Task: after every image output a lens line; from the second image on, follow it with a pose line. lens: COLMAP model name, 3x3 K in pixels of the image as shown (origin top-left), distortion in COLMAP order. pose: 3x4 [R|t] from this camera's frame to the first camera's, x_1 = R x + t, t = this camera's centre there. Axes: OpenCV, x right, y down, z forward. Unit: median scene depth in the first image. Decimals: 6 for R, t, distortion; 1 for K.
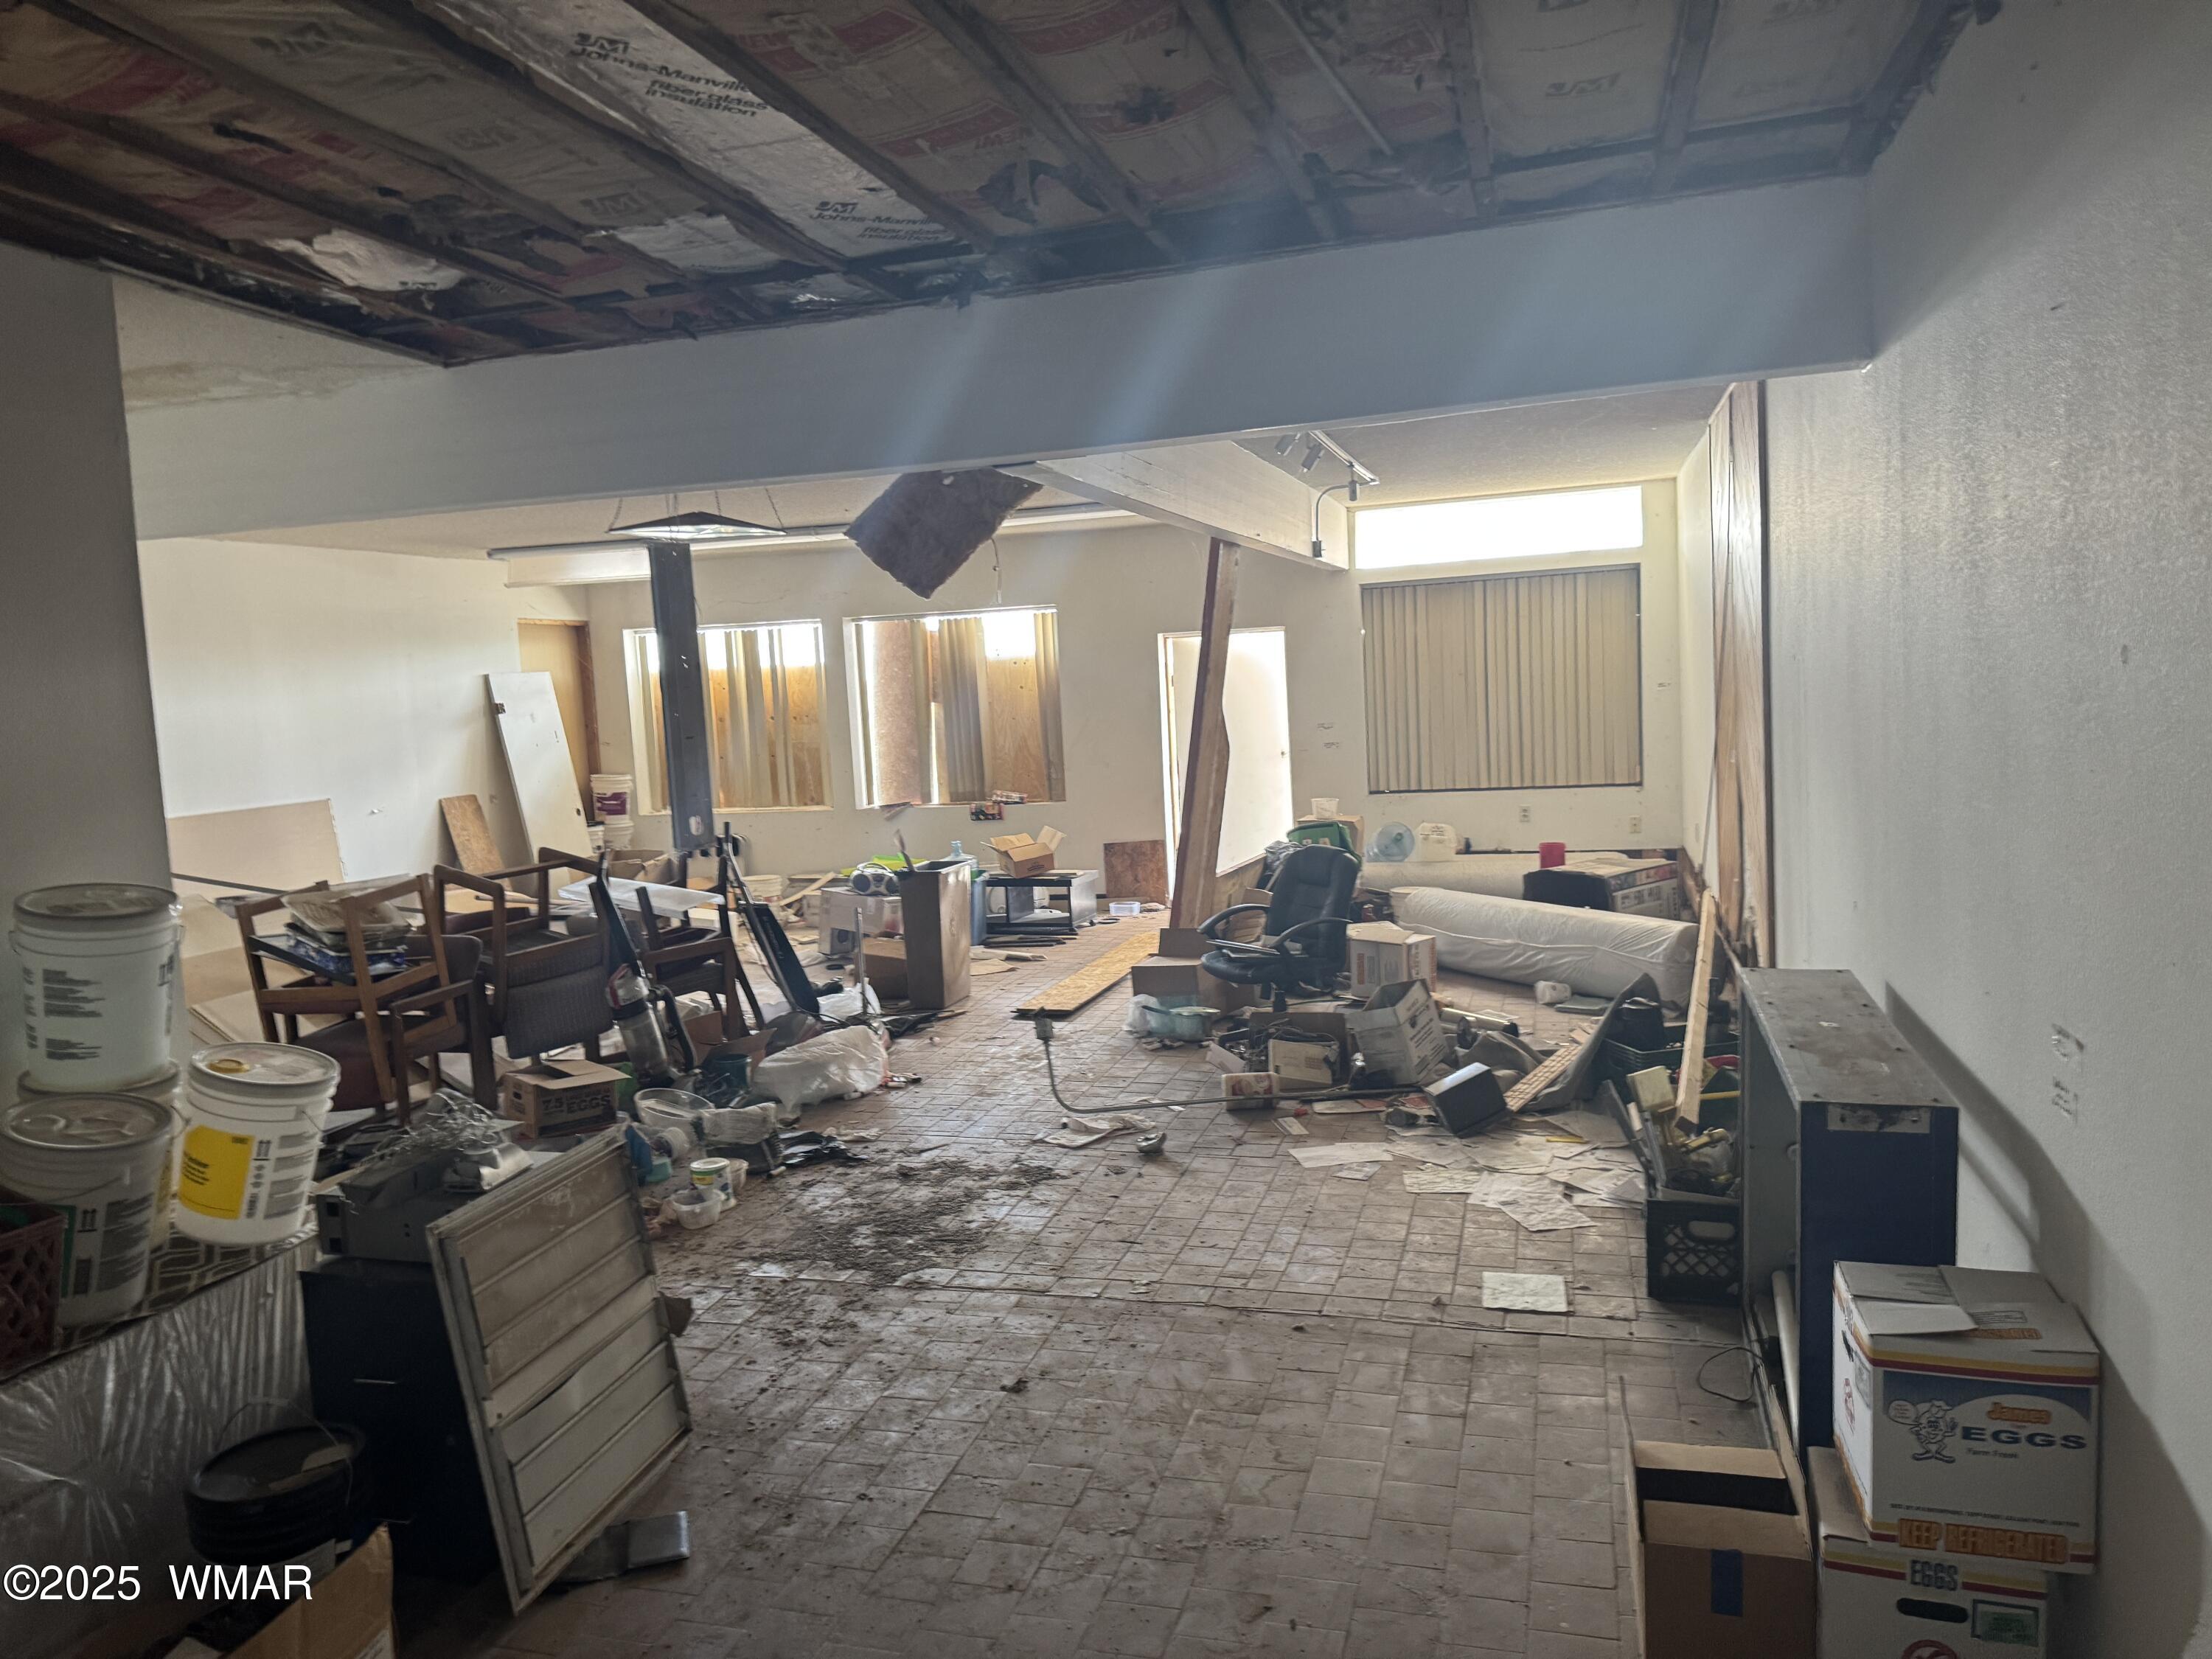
lens RADIAL K [[1559.7, 0, 1080.2], [0, 1559.7, 835.7], [0, 0, 1]] dist [0.084371, -0.135055]
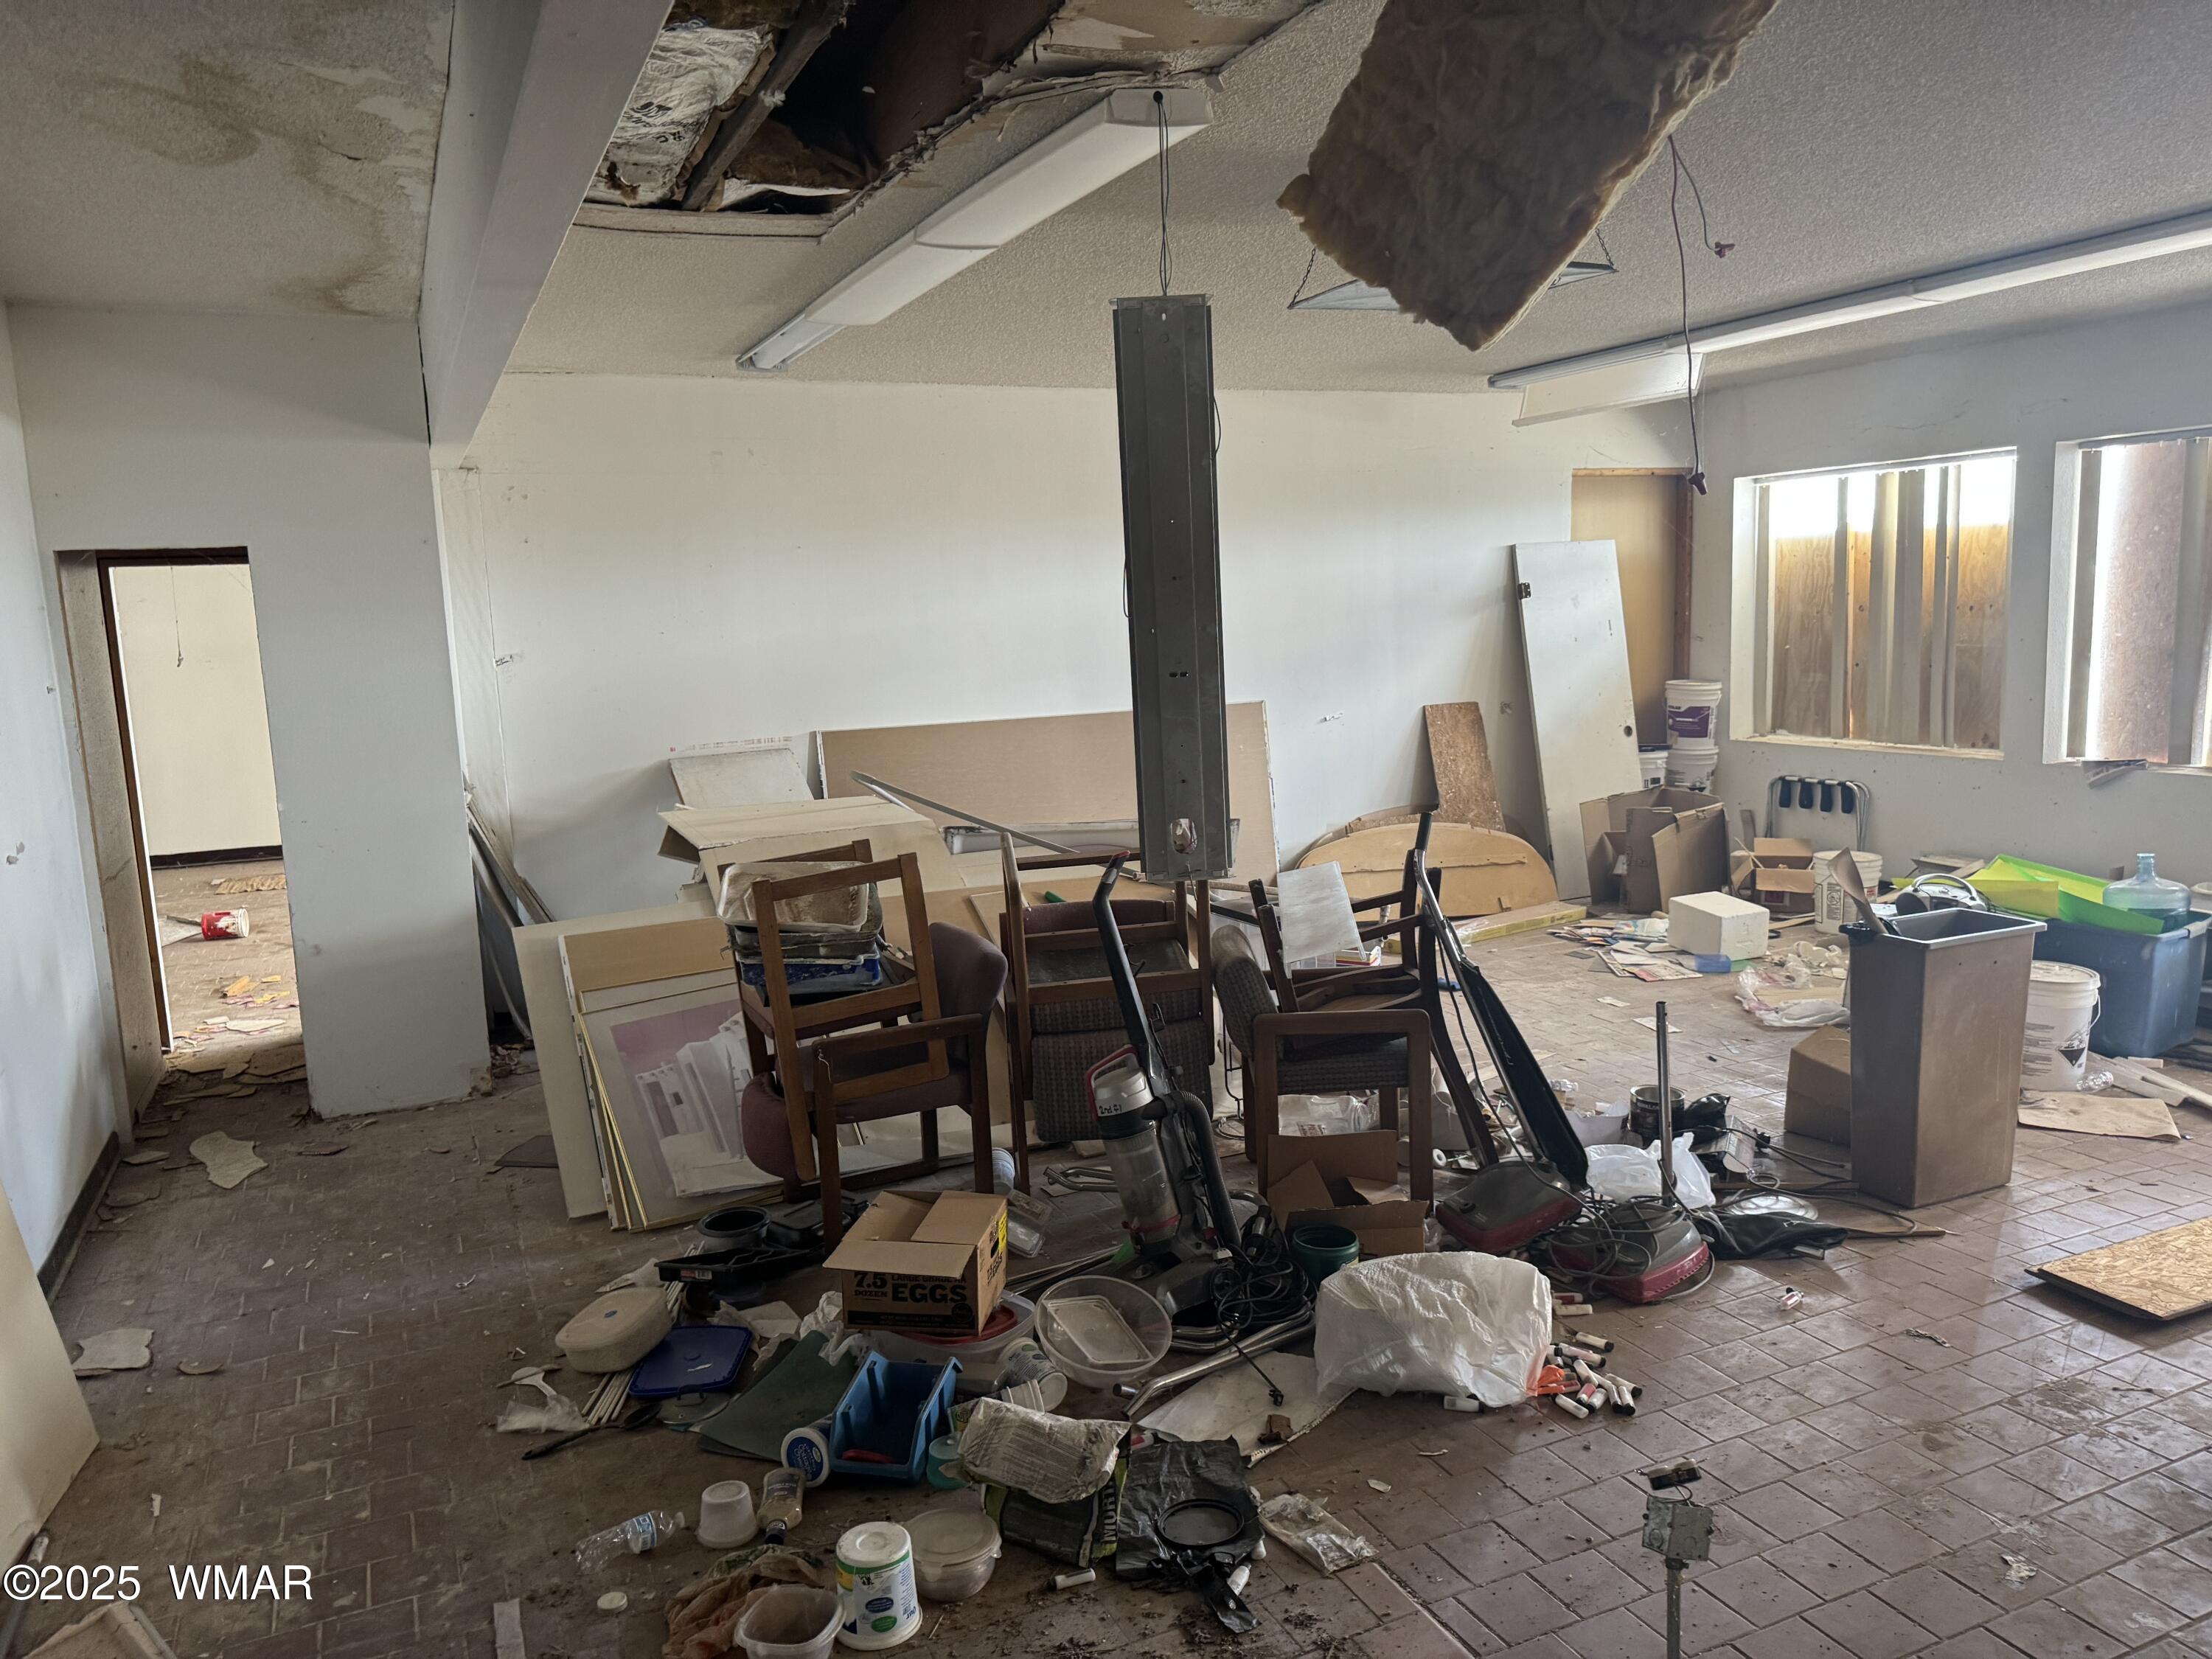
lens RADIAL K [[1559.7, 0, 1080.2], [0, 1559.7, 835.7], [0, 0, 1]] dist [0.084371, -0.135055]
pose [[0.659359, 0.128184, -0.740820, 0.067155], [-0.065966, 0.991422, 0.112834, -0.033416], [0.748928, -0.025530, 0.662159, 0.319998]]
